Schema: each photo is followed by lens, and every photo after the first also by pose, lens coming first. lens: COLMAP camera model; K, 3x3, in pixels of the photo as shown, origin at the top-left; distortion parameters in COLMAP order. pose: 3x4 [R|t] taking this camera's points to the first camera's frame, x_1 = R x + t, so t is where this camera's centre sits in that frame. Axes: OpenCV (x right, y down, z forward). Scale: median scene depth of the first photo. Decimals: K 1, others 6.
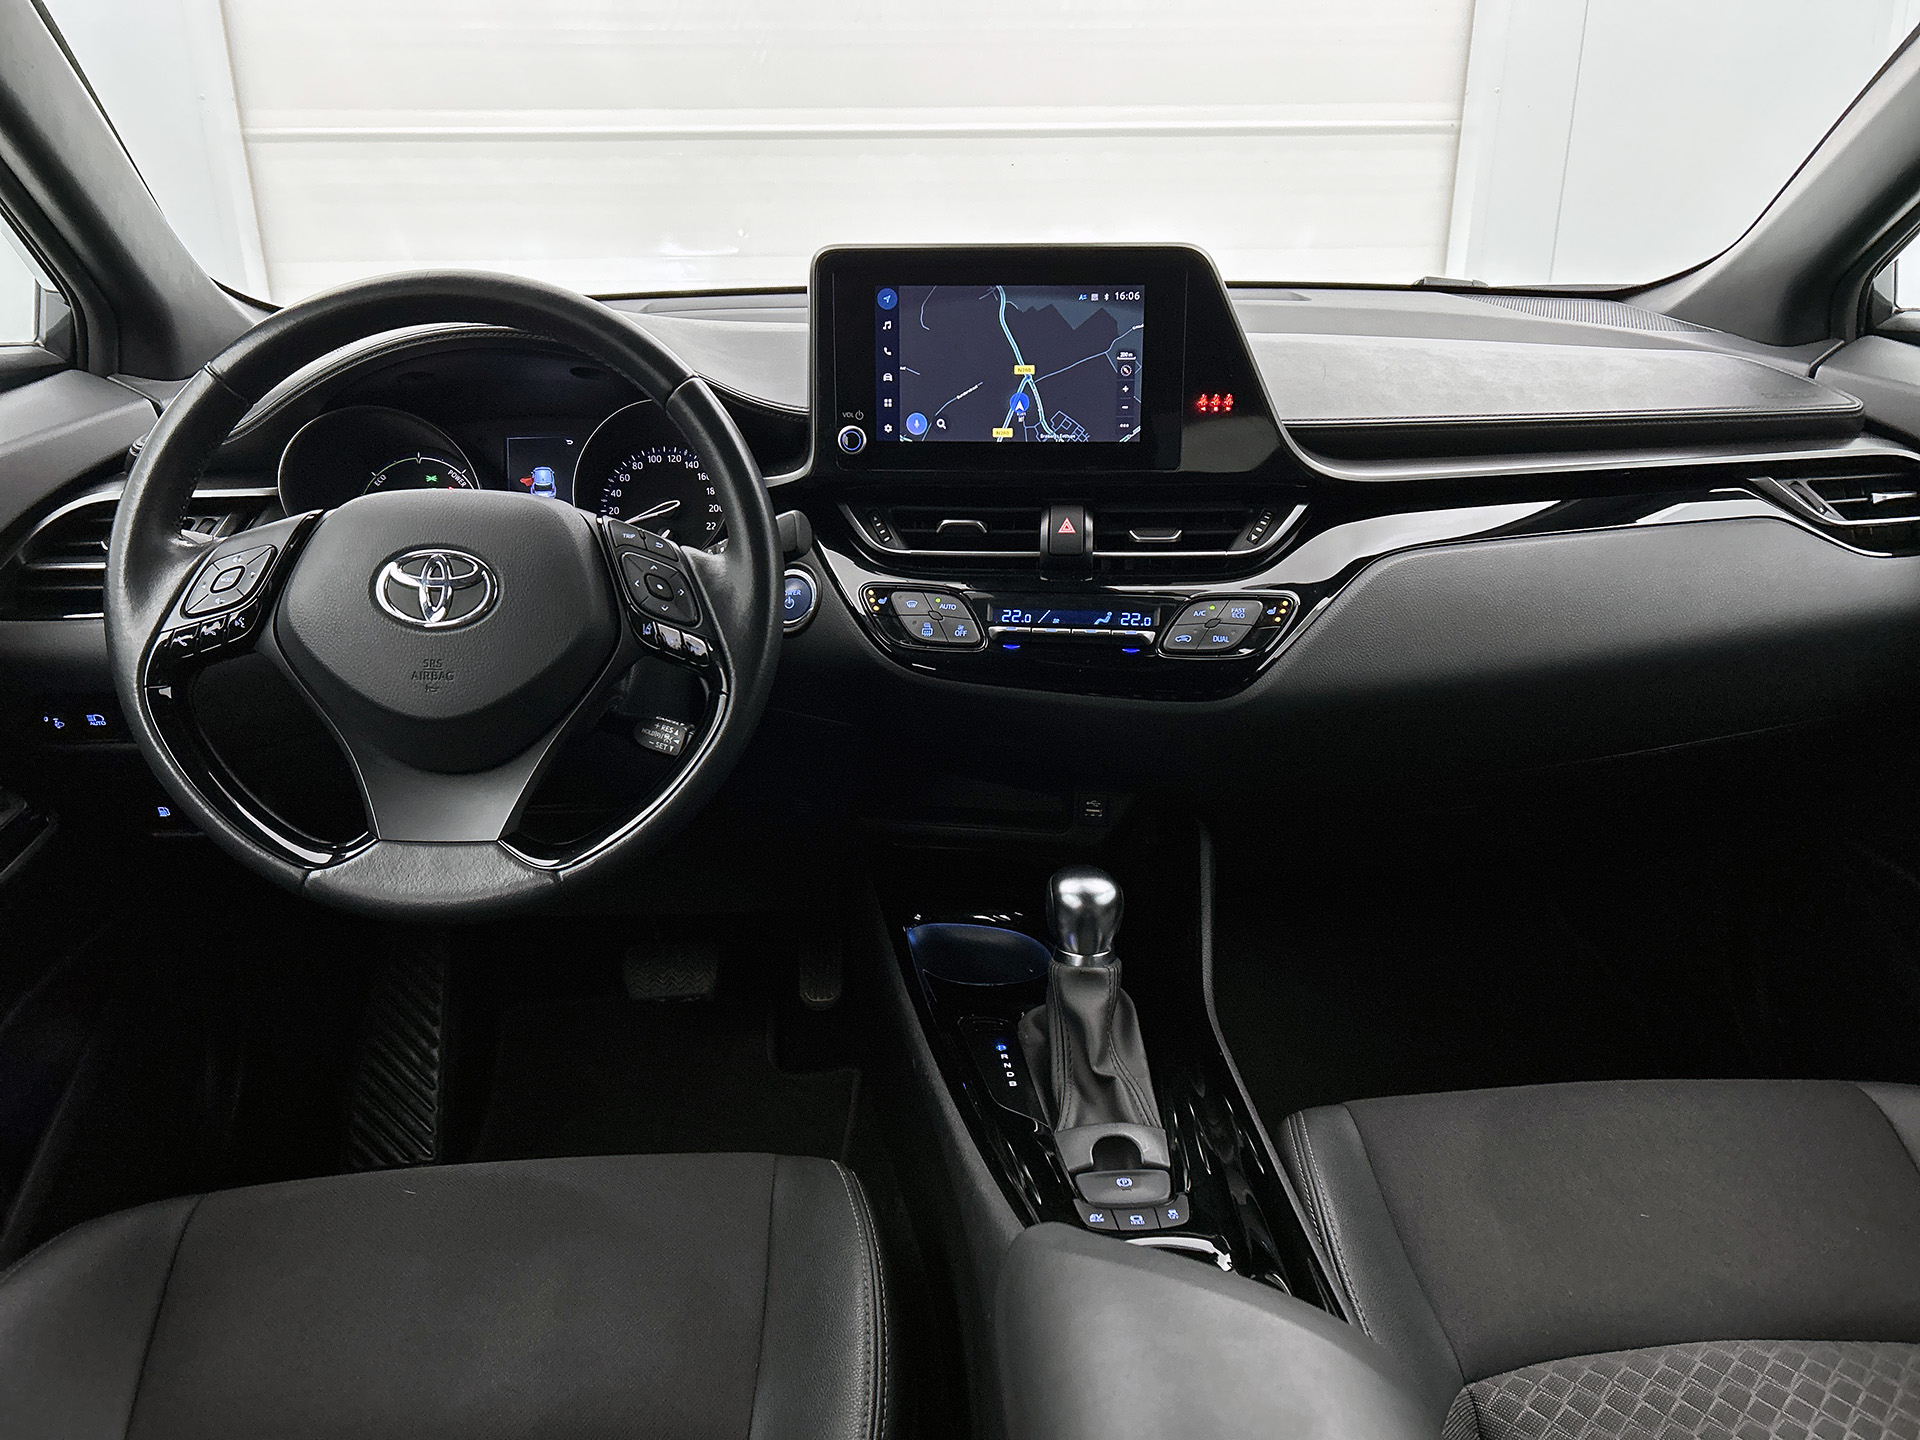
lens RADIAL K [[1417.9, 0, 960.0], [0, 1417.9, 720.0], [0, 0, 1]] dist [0.077780, -0.001970]
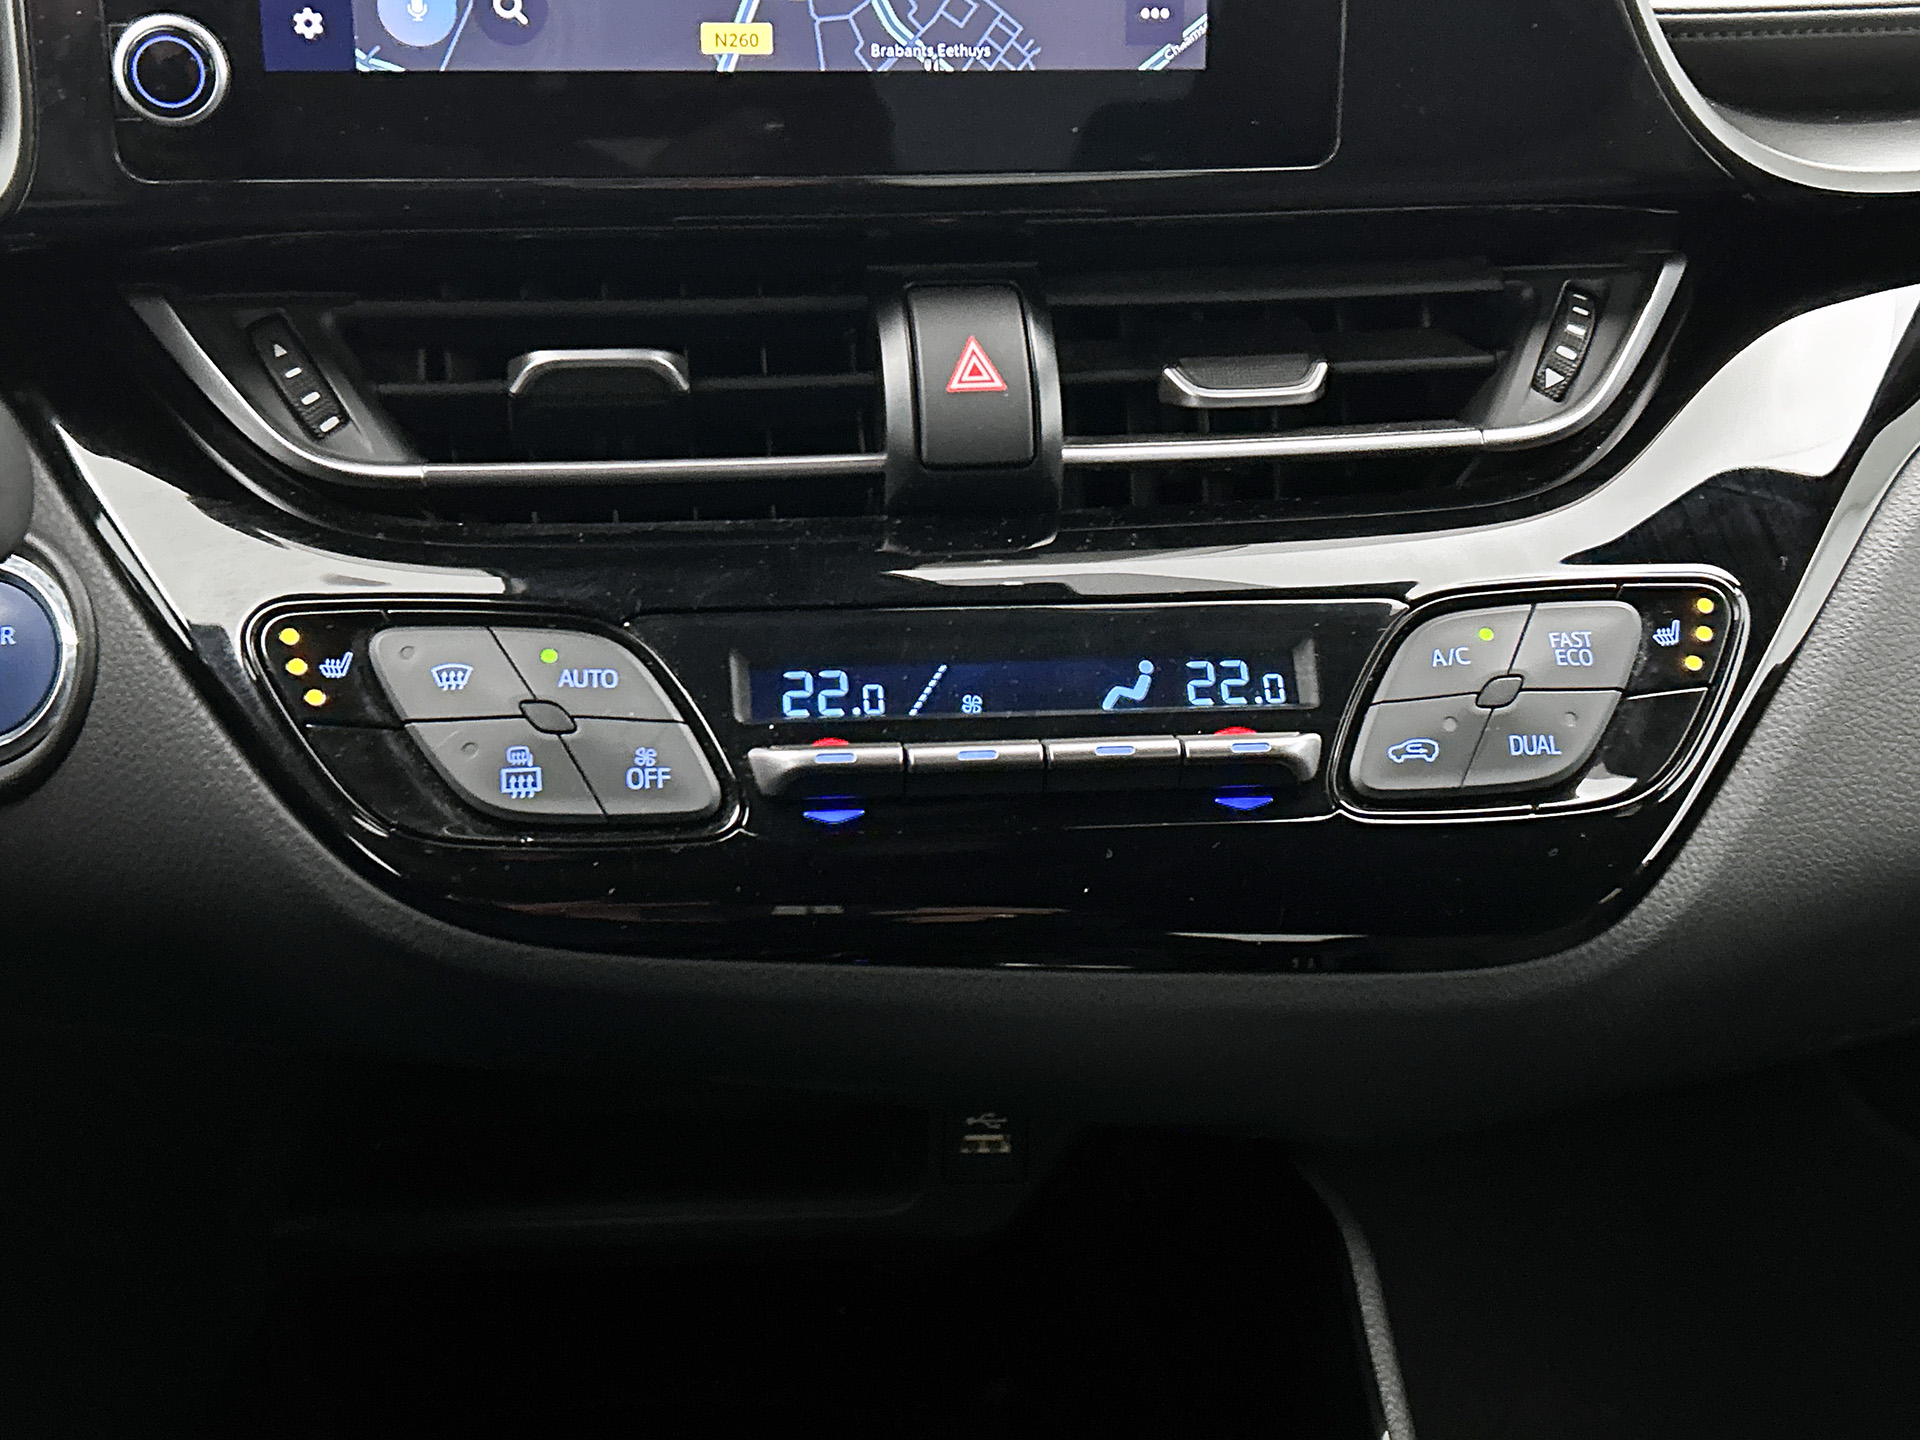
lens RADIAL K [[2401.4, 0, 987.0], [0, 2401.4, 711.0], [0, 0, 1]] dist [0.123193, -0.377162]
pose [[0.966719, -0.072734, 0.245285, -0.049969], [0.052026, 0.994593, 0.089877, -0.113953], [-0.250496, -0.074125, 0.965276, 0.533607]]
